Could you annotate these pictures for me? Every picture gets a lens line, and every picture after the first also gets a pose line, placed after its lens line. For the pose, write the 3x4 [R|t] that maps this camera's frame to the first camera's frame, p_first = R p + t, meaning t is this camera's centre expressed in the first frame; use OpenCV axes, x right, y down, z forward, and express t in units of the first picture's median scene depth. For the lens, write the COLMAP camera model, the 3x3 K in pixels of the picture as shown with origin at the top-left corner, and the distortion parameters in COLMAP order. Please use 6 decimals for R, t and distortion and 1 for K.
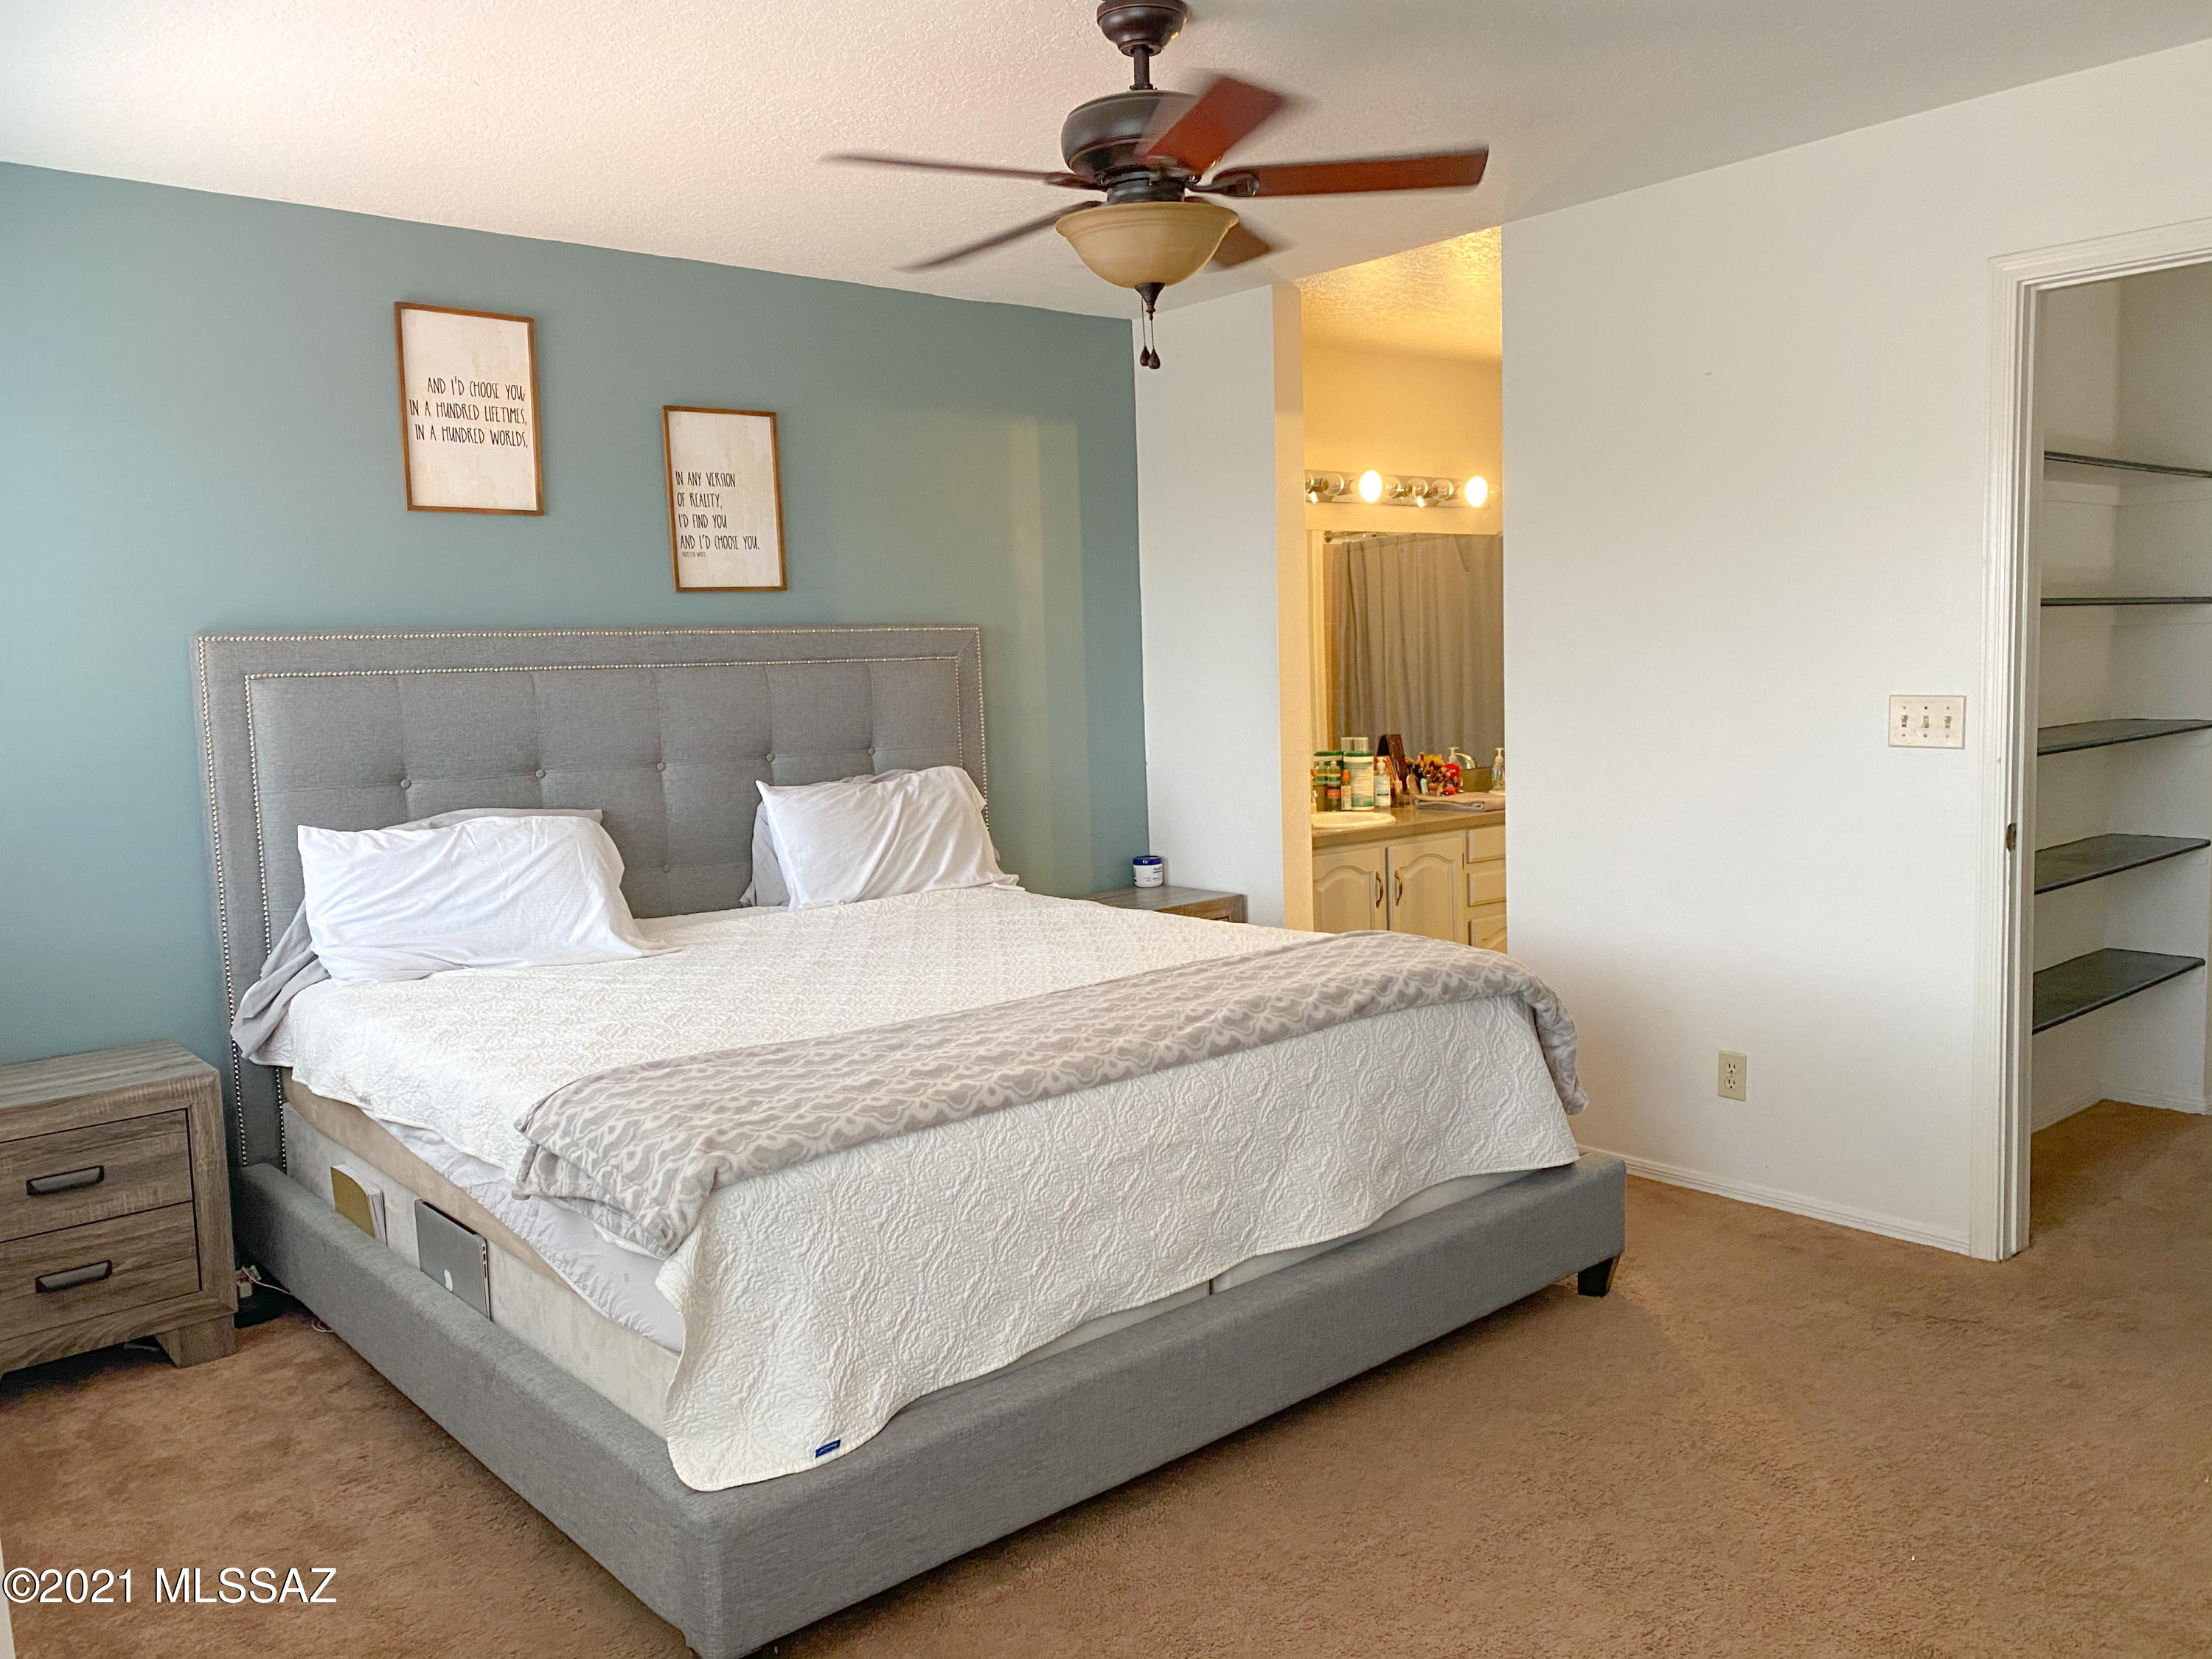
lens RADIAL K [[1672.3, 0, 1110.4], [0, 1672.3, 821.8], [0, 0, 1]] dist [0.014248, -0.009444]
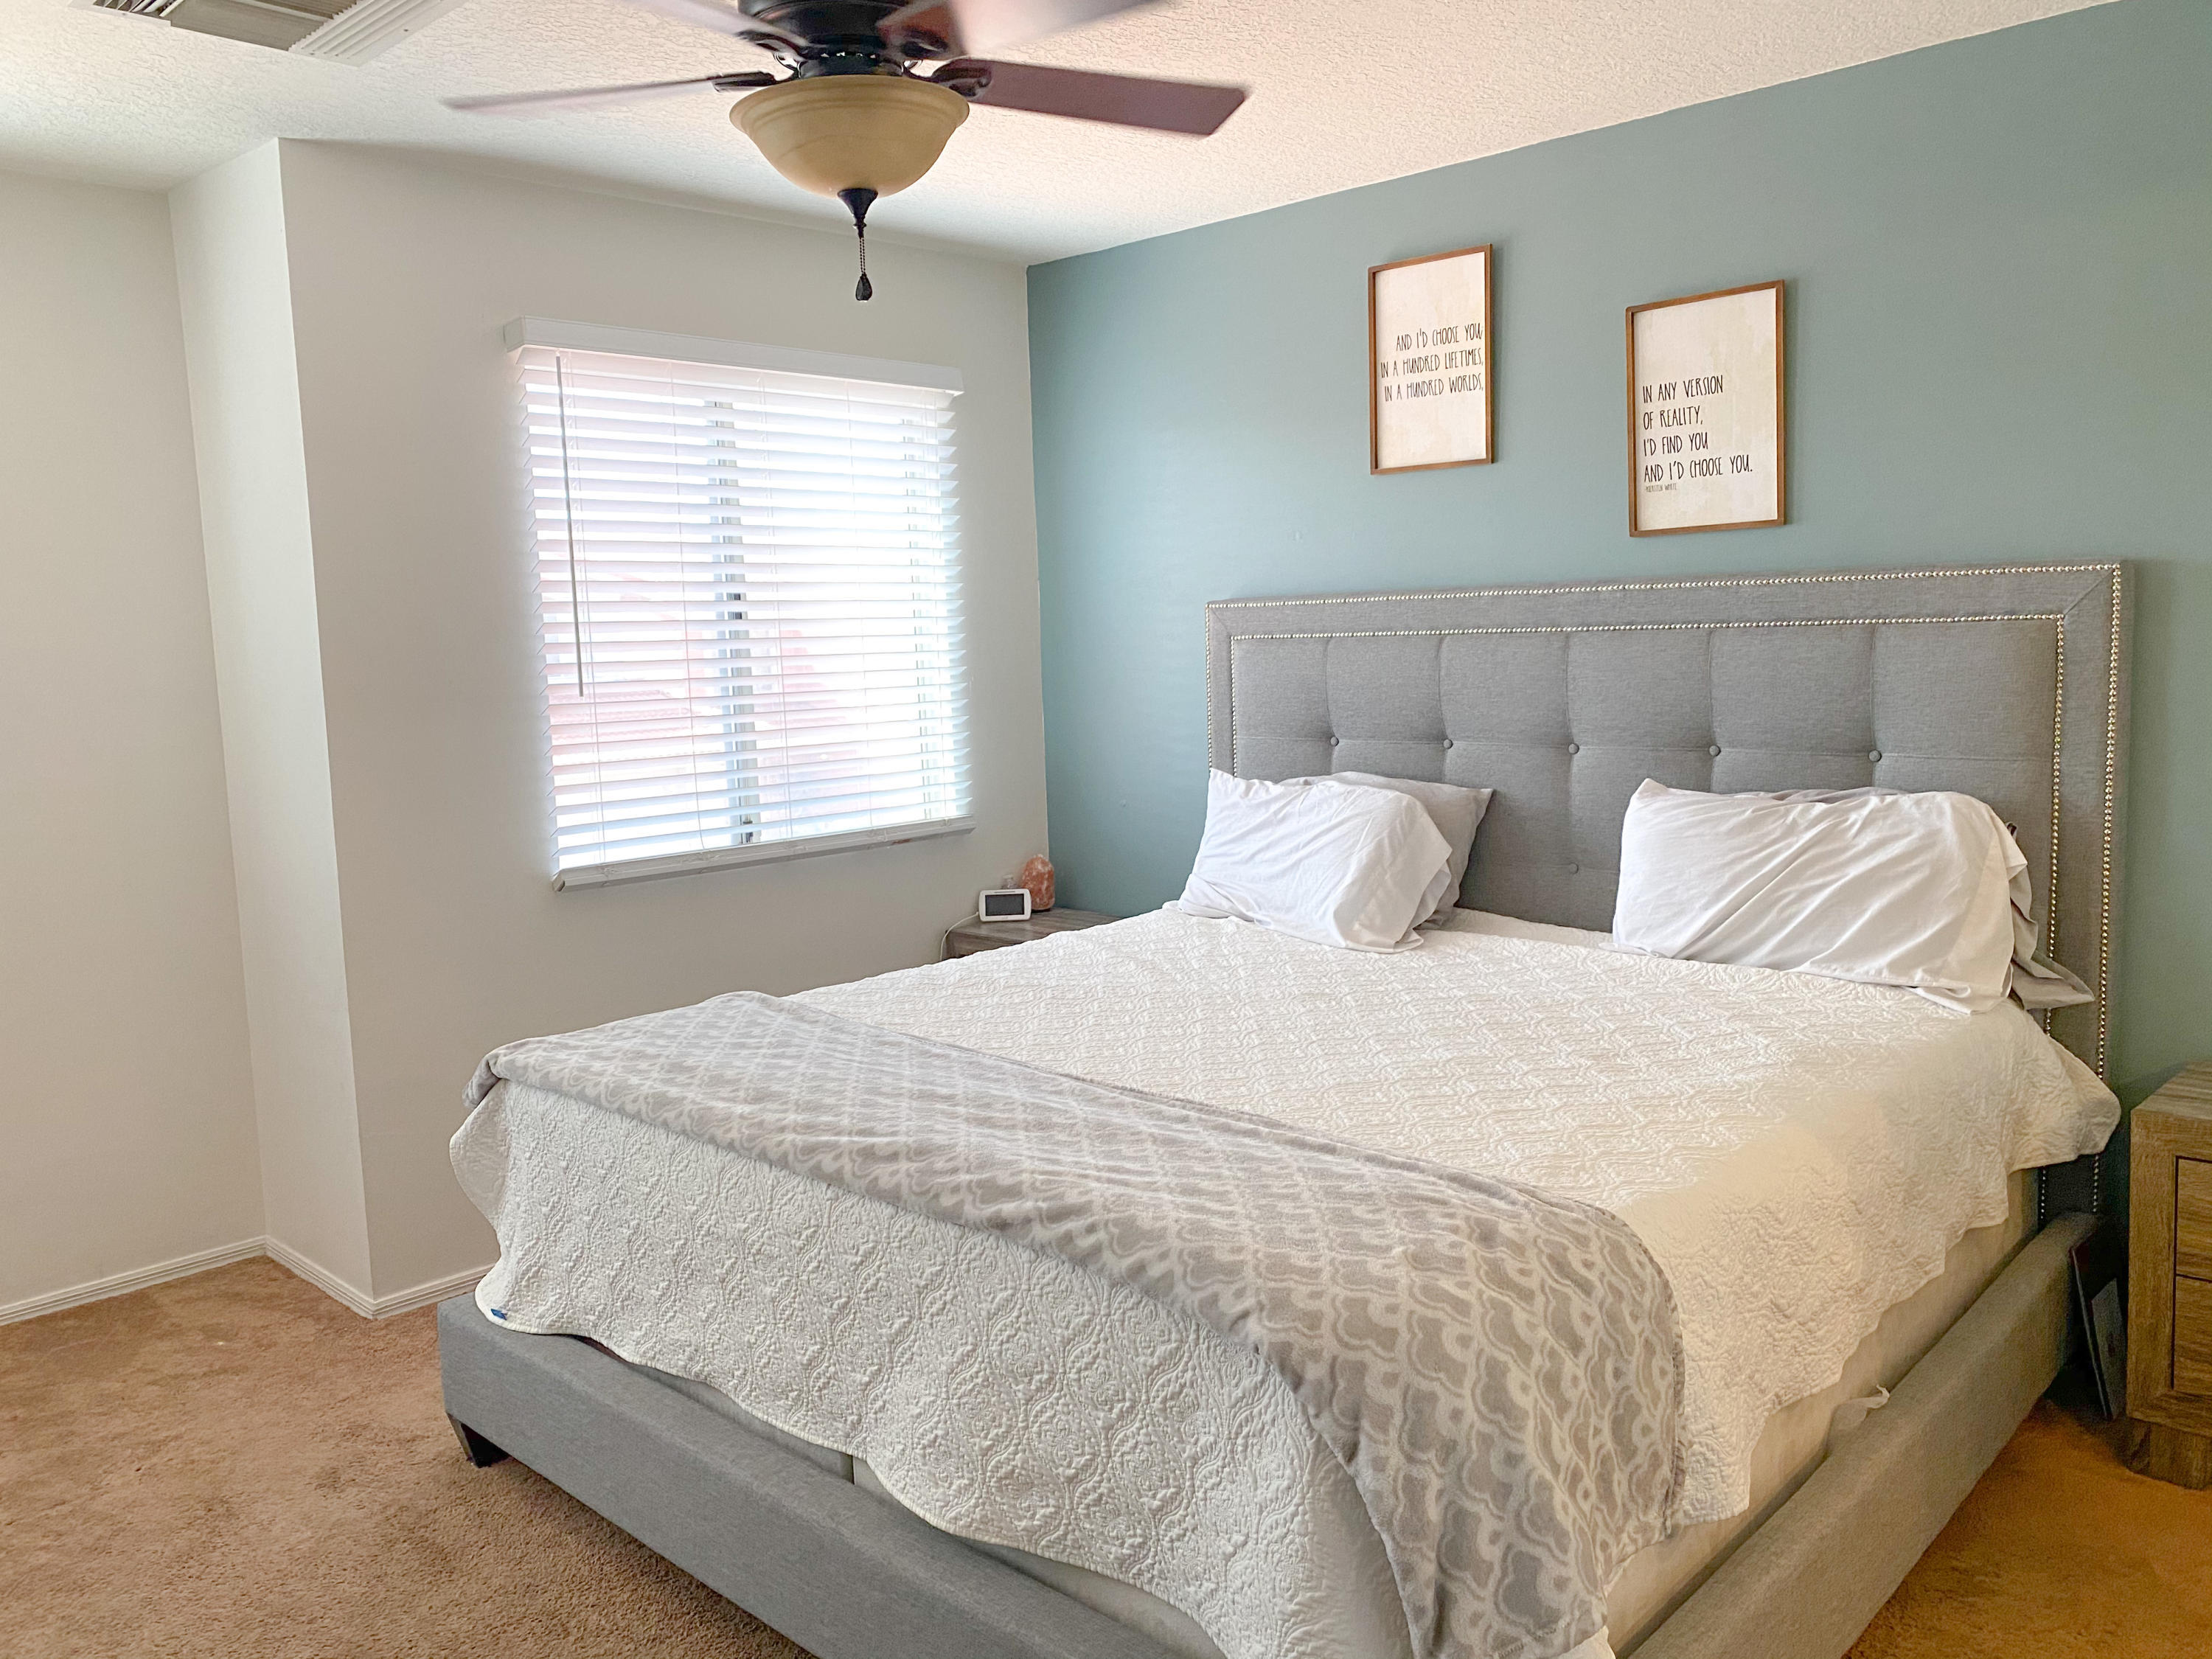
lens RADIAL K [[1672.3, 0, 1110.4], [0, 1672.3, 821.8], [0, 0, 1]] dist [0.014248, -0.009444]
pose [[0.106888, 0.142096, -0.984065, 0.564903], [-0.069658, 0.988373, 0.135152, -0.098153], [0.991828, 0.054102, 0.115543, 0.699026]]
